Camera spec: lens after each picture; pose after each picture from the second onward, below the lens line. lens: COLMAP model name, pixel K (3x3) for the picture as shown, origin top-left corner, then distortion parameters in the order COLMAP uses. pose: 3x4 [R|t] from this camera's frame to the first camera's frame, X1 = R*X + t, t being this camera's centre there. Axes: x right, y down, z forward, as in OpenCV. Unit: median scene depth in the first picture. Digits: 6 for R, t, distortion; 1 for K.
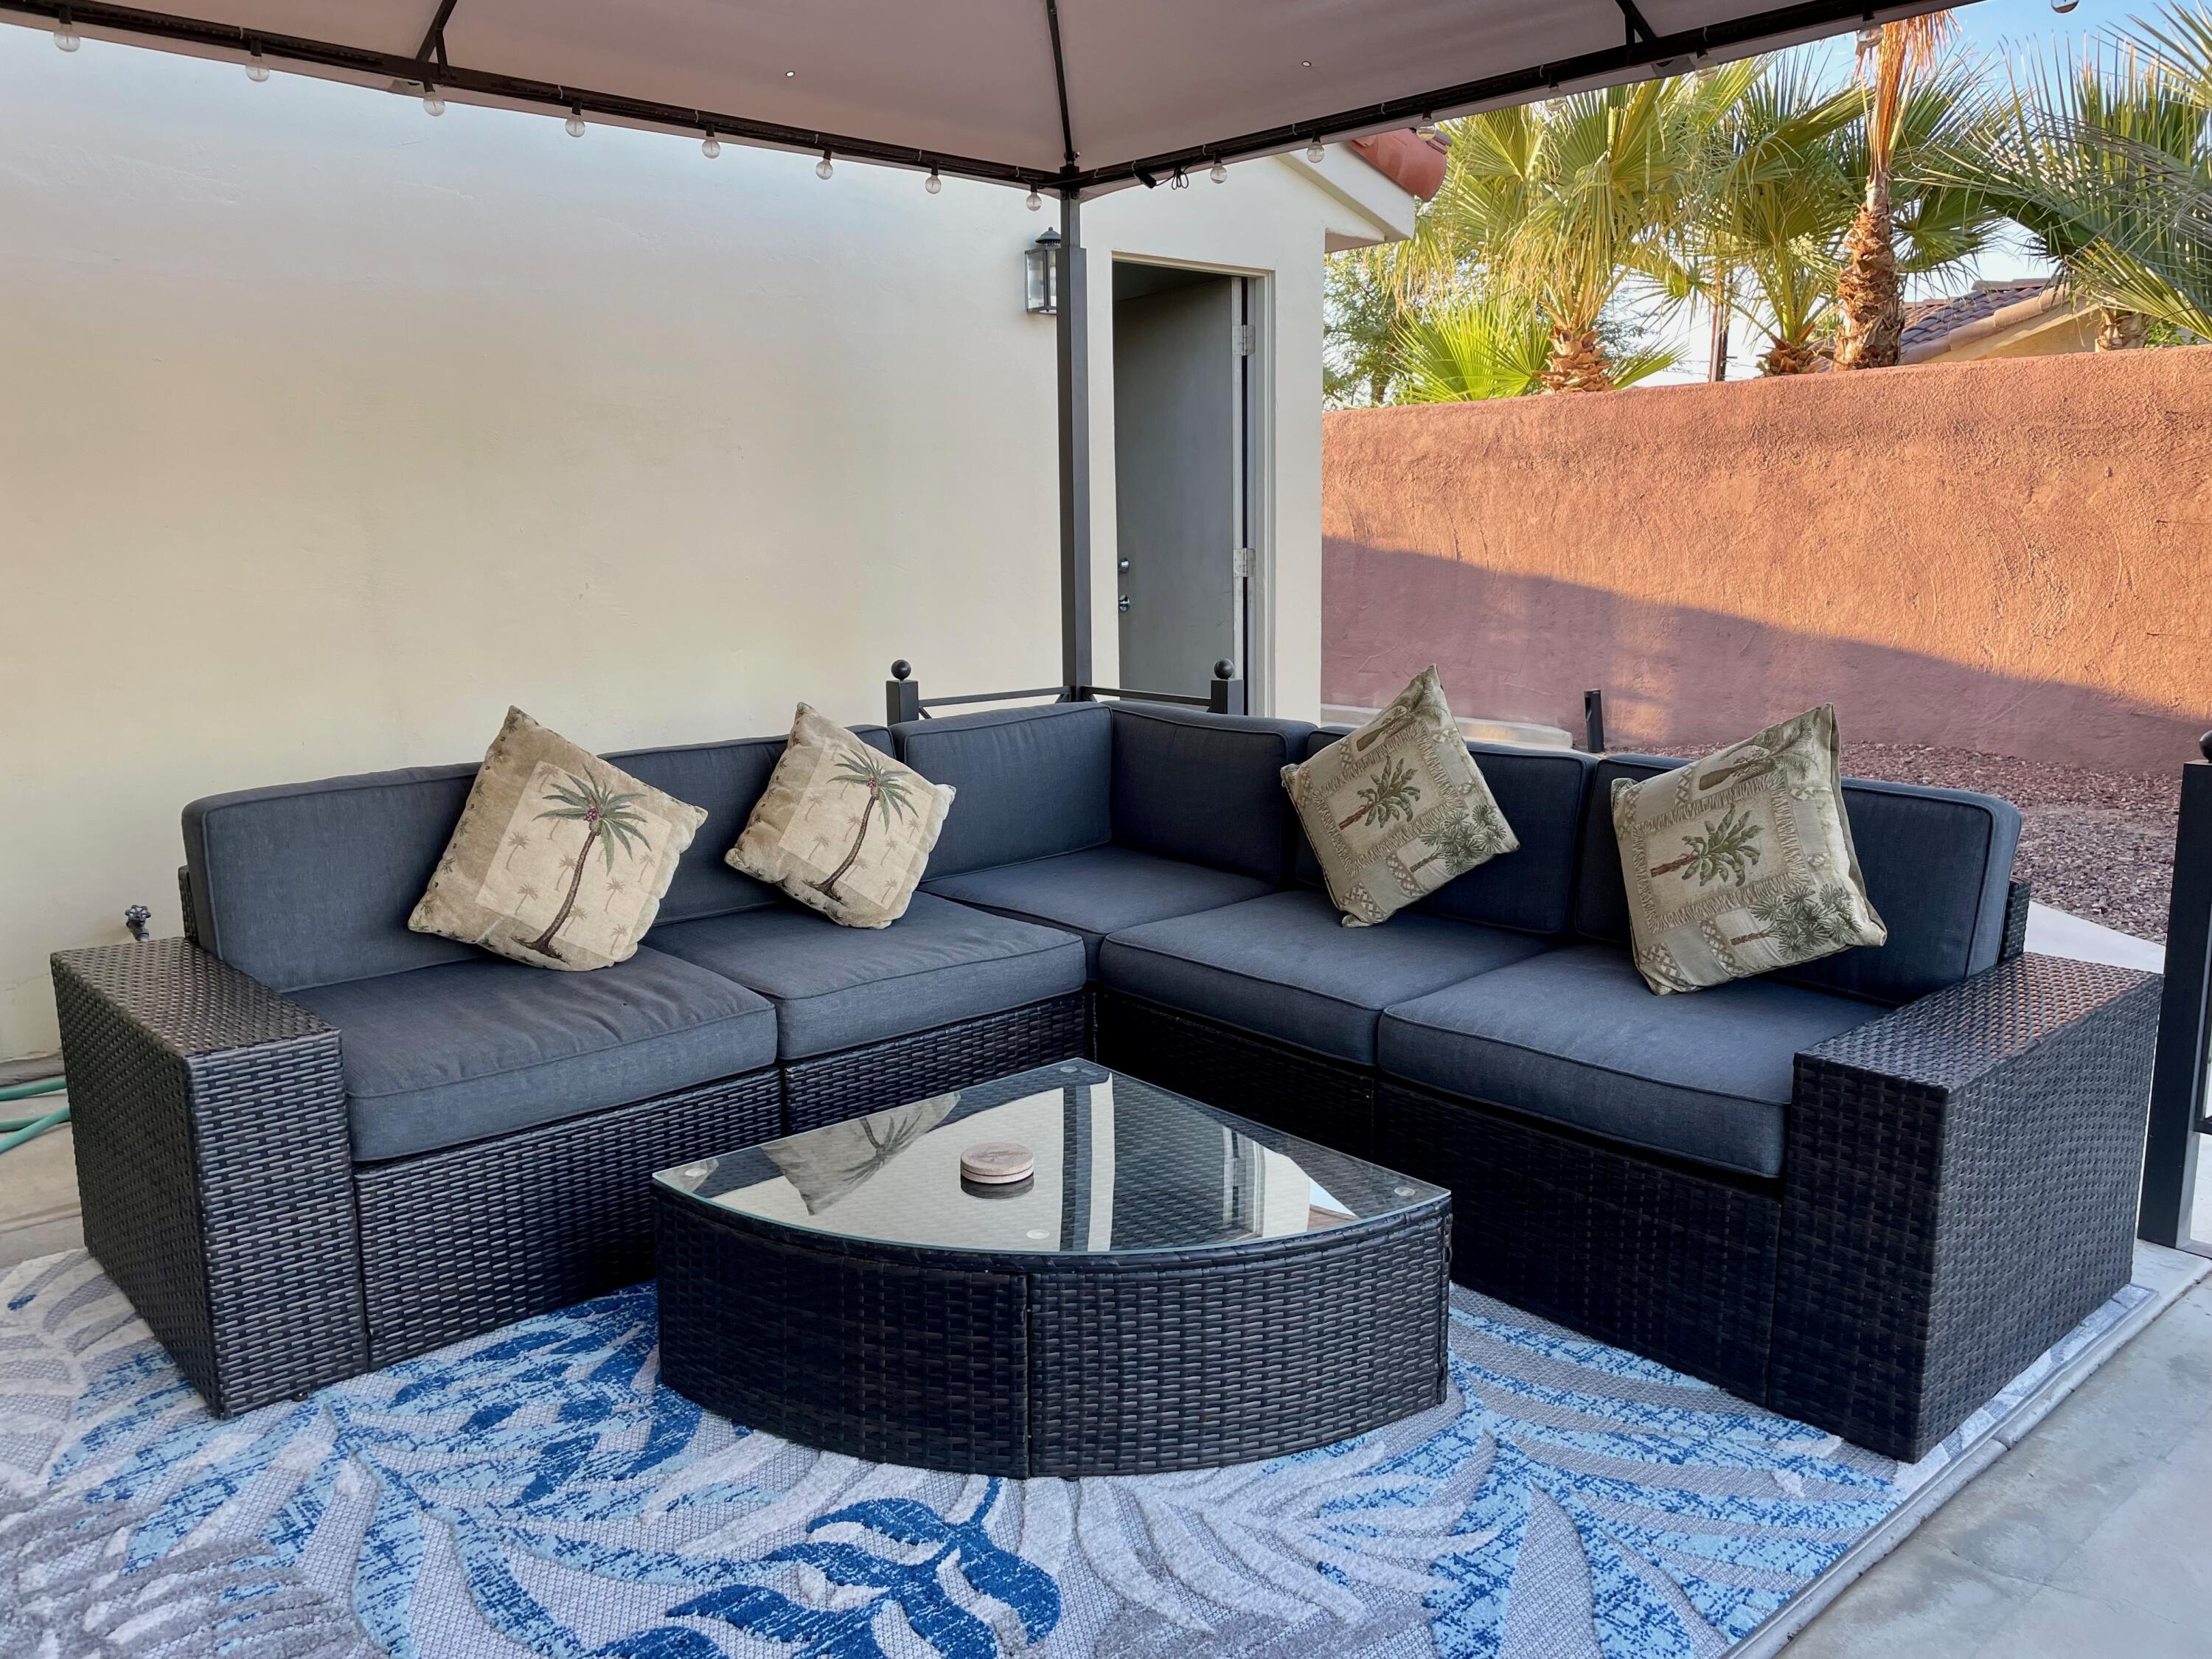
lens RADIAL K [[1706.6, 0, 1090.8], [0, 1706.6, 843.5], [0, 0, 1]] dist [0.074135, -0.077713]
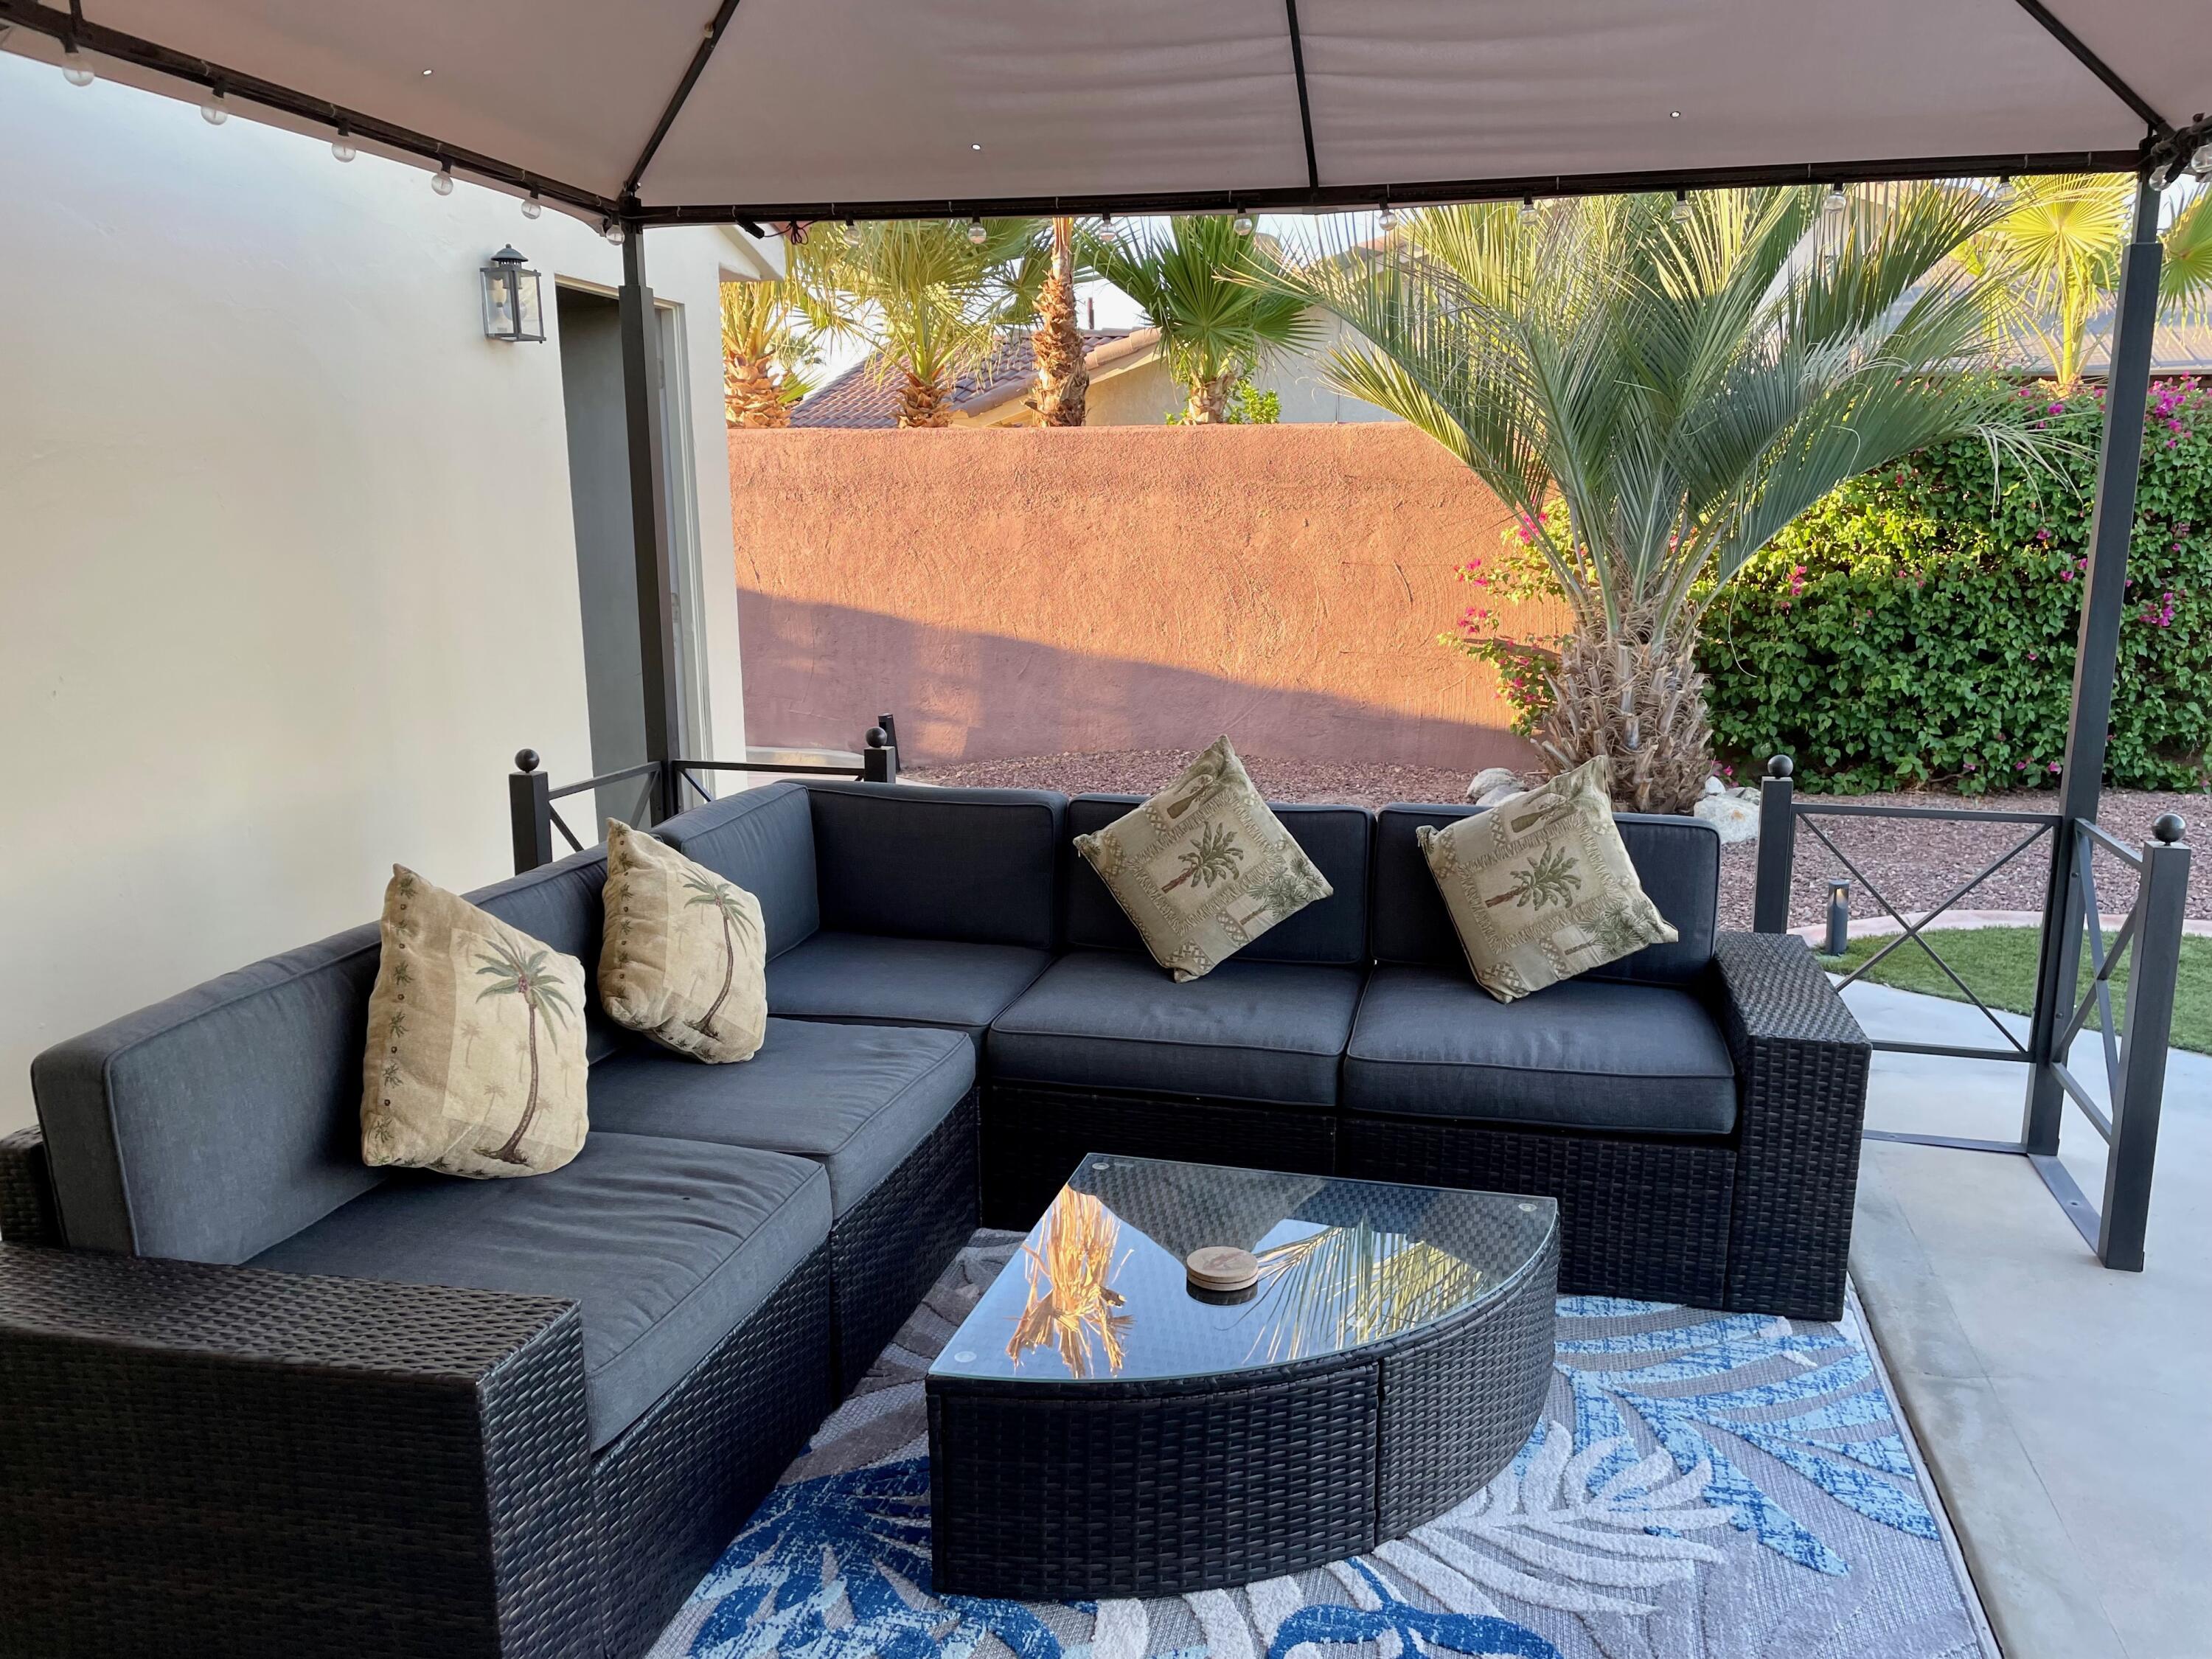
lens RADIAL K [[1706.6, 0, 1160.5], [0, 1706.6, 864.1], [0, 0, 1]] dist [0.074135, -0.077713]
pose [[0.812452, -0.106075, 0.573297, -0.510287], [0.098144, 0.994161, 0.044860, -0.081577], [-0.574708, 0.019819, 0.818118, 0.139679]]
